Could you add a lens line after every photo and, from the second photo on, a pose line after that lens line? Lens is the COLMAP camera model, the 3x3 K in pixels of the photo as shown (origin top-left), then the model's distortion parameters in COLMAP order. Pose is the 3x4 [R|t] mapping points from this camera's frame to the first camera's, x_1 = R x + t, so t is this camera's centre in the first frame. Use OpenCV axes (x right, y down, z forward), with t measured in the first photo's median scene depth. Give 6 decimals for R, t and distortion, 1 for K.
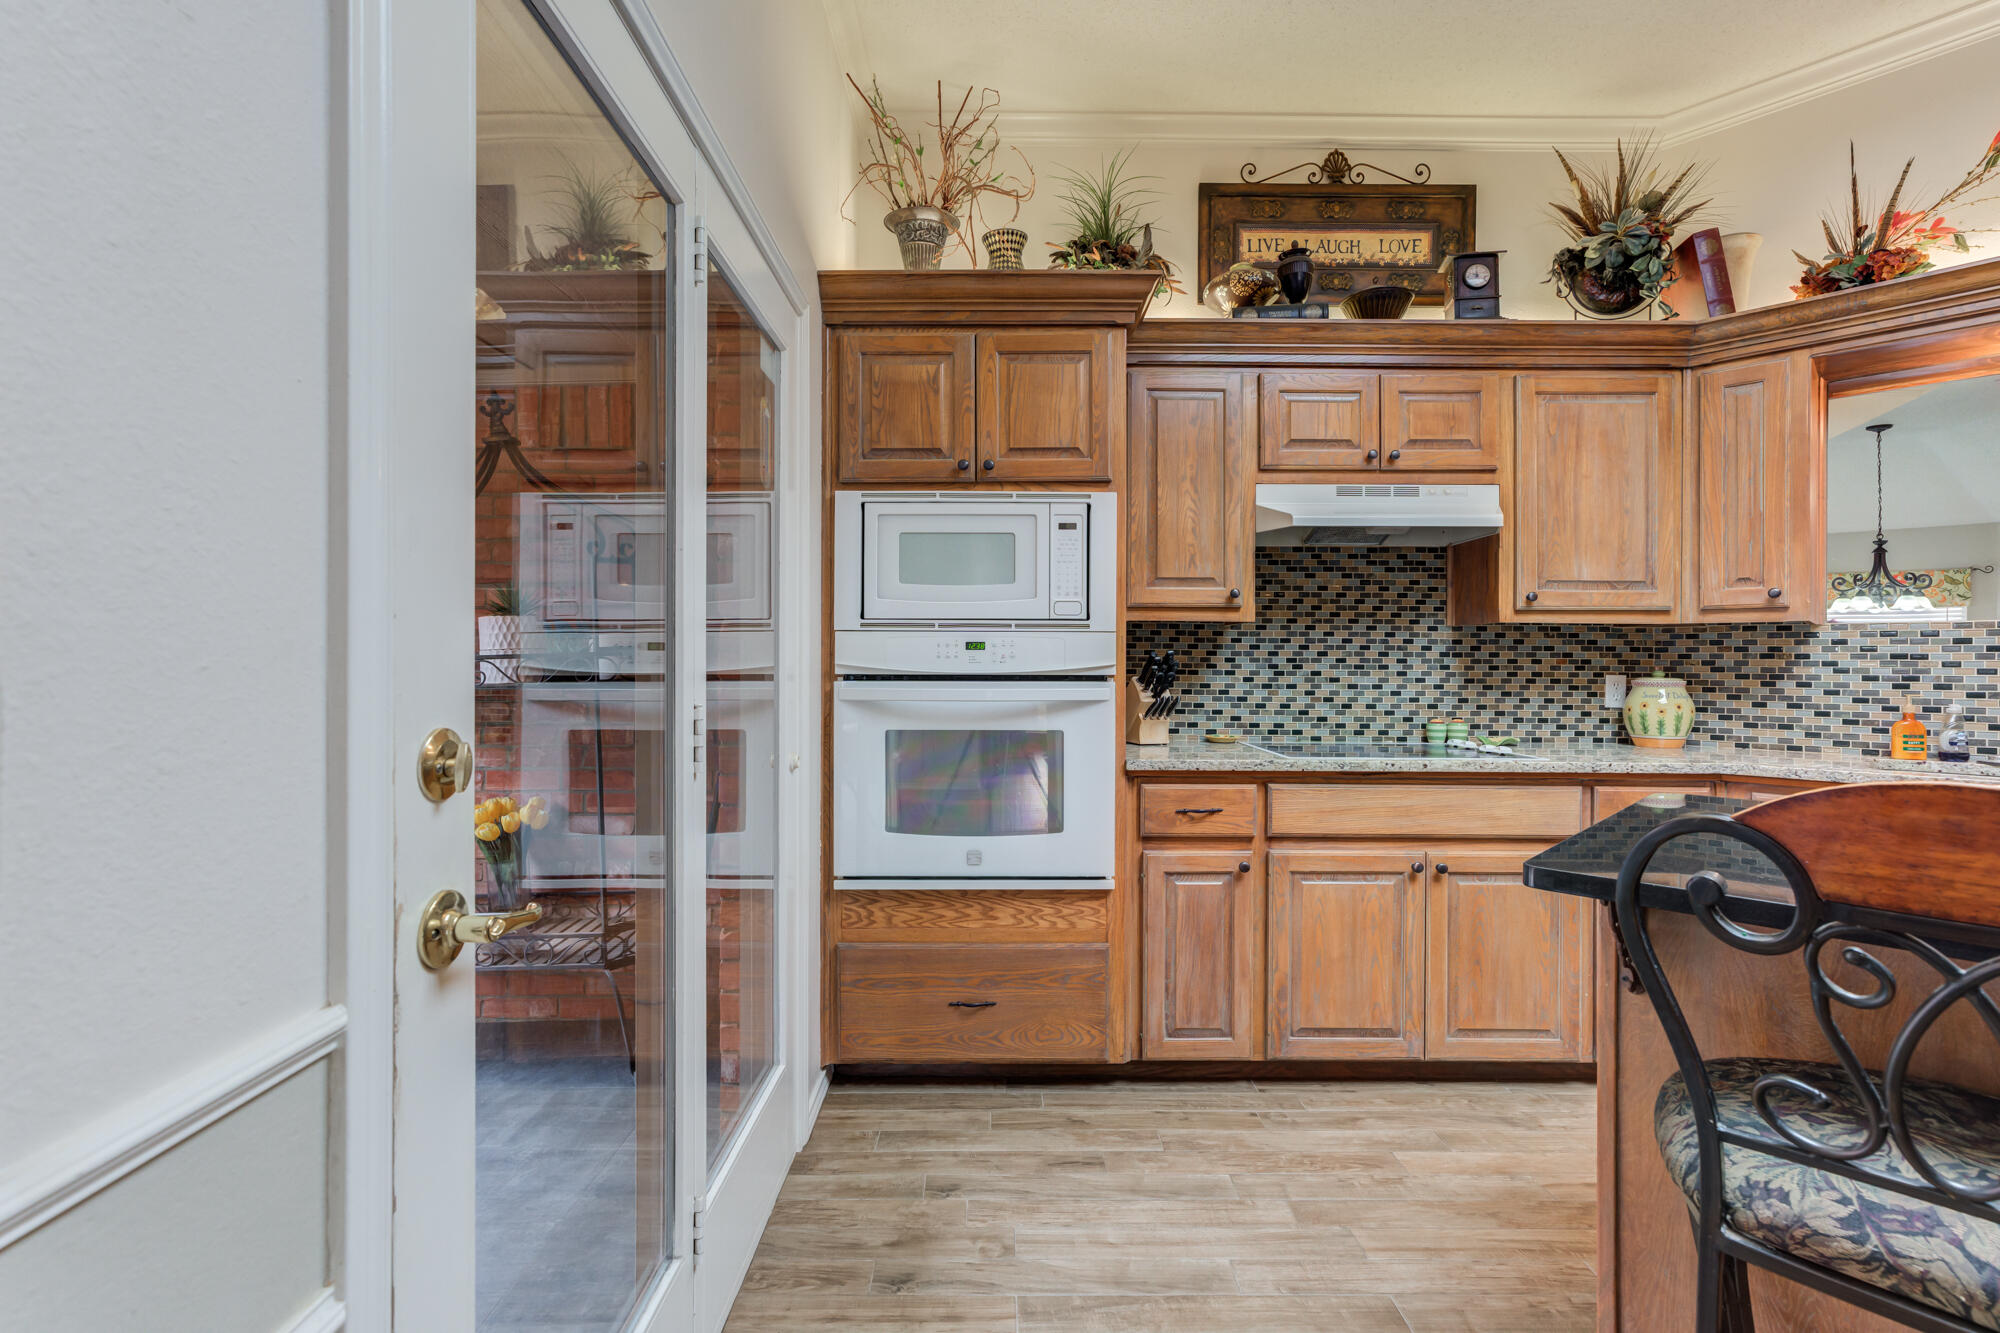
lens RADIAL K [[917.2, 0, 1002.3], [0, 917.2, 661.9], [0, 0, 1]] dist [-0.019086, 0.012988]
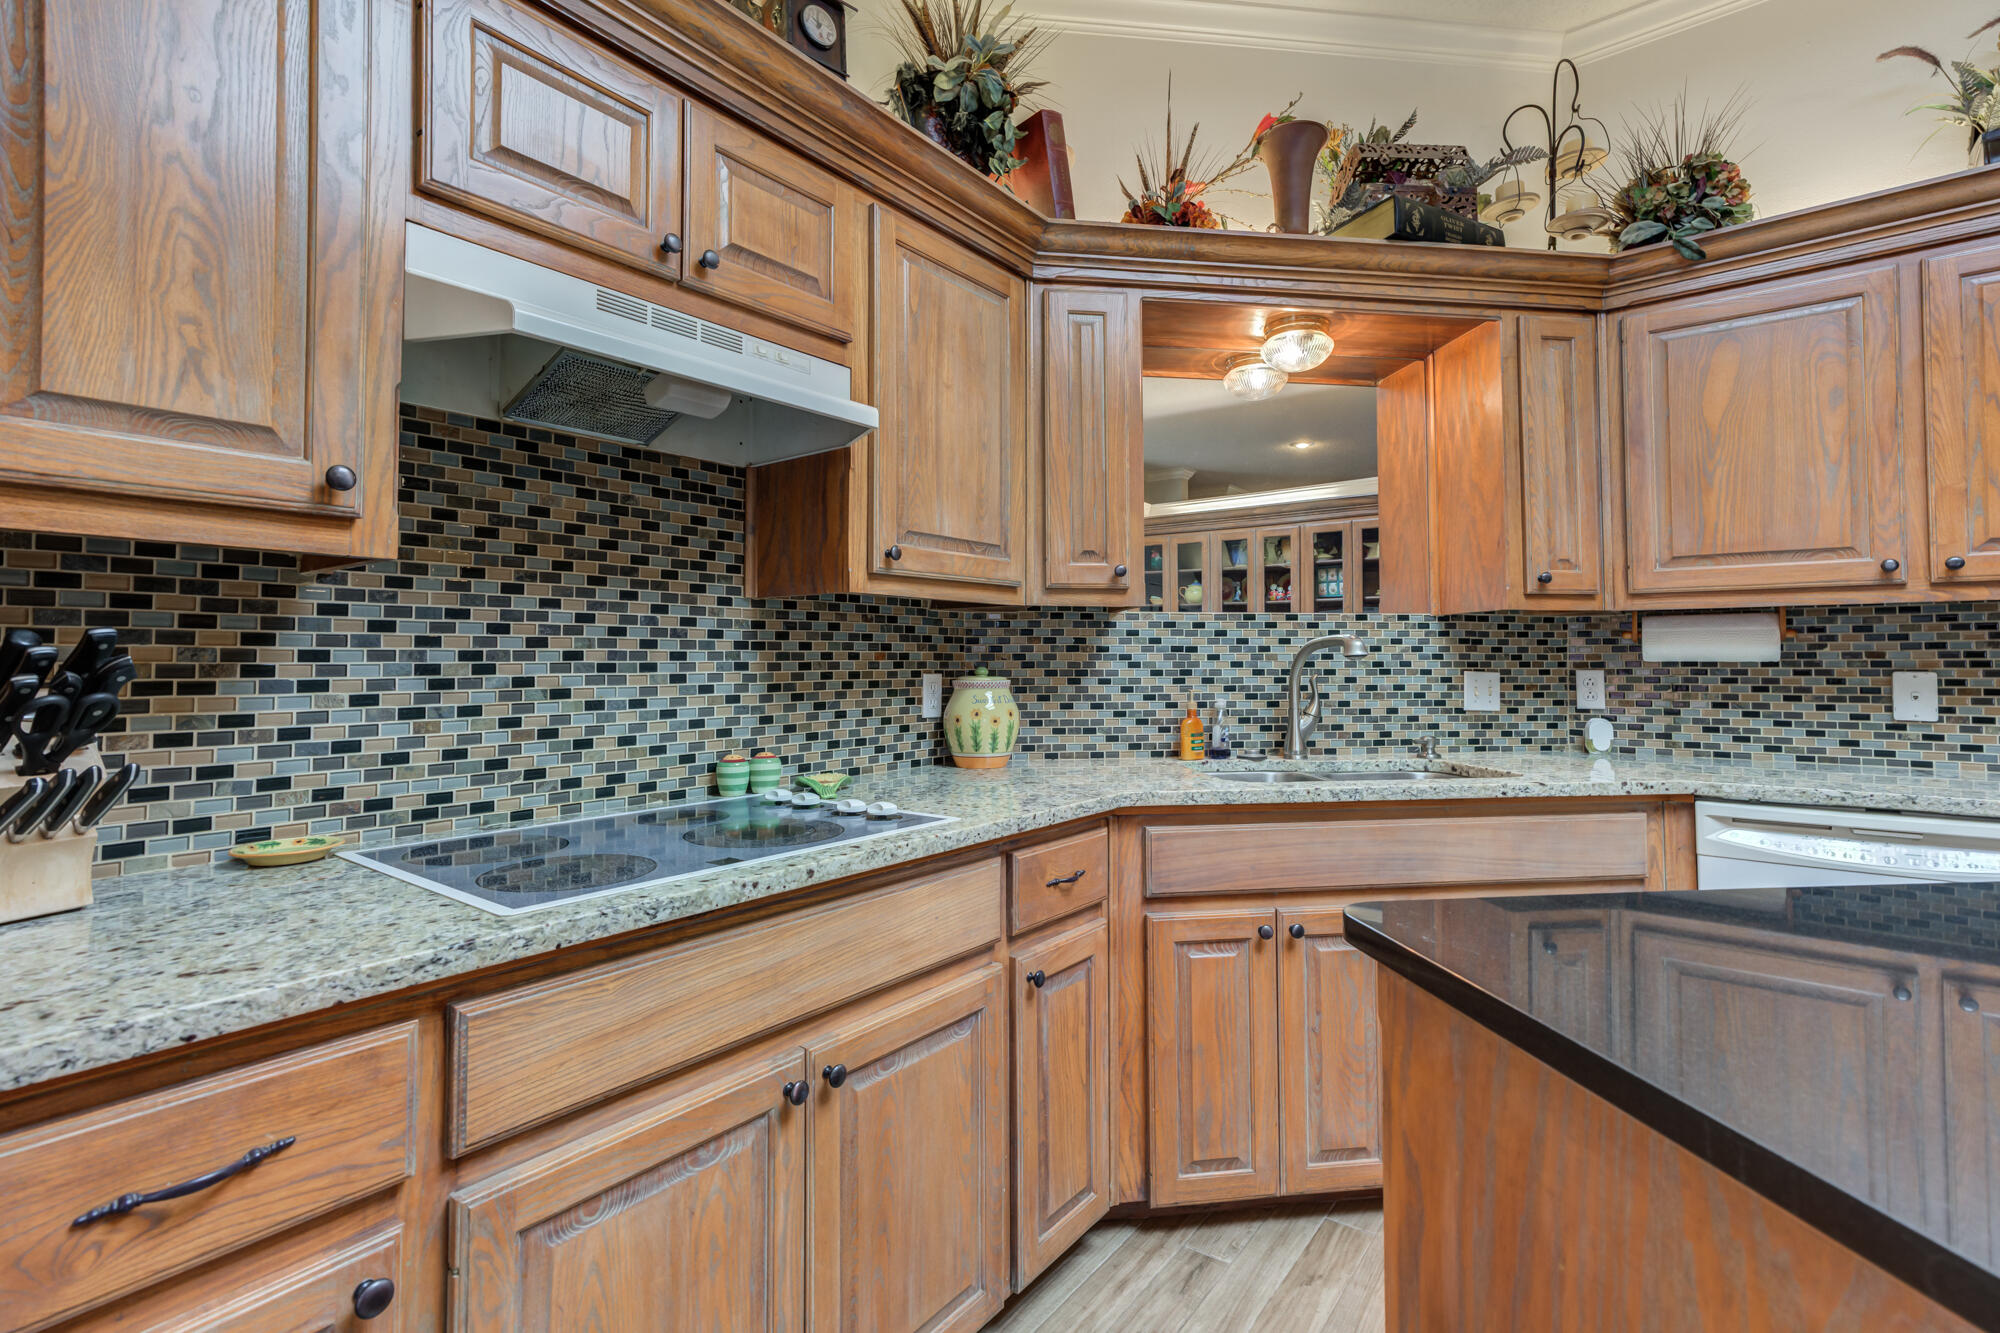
lens RADIAL K [[919.0, 0, 995.8], [0, 919.0, 625.2], [0, 0, 1]] dist [-0.020909, 0.021461]
pose [[0.618666, 0.022287, 0.785338, 0.112249], [0.005765, 0.999442, -0.032905, -0.000358], [-0.785633, 0.024884, 0.618192, 0.494697]]
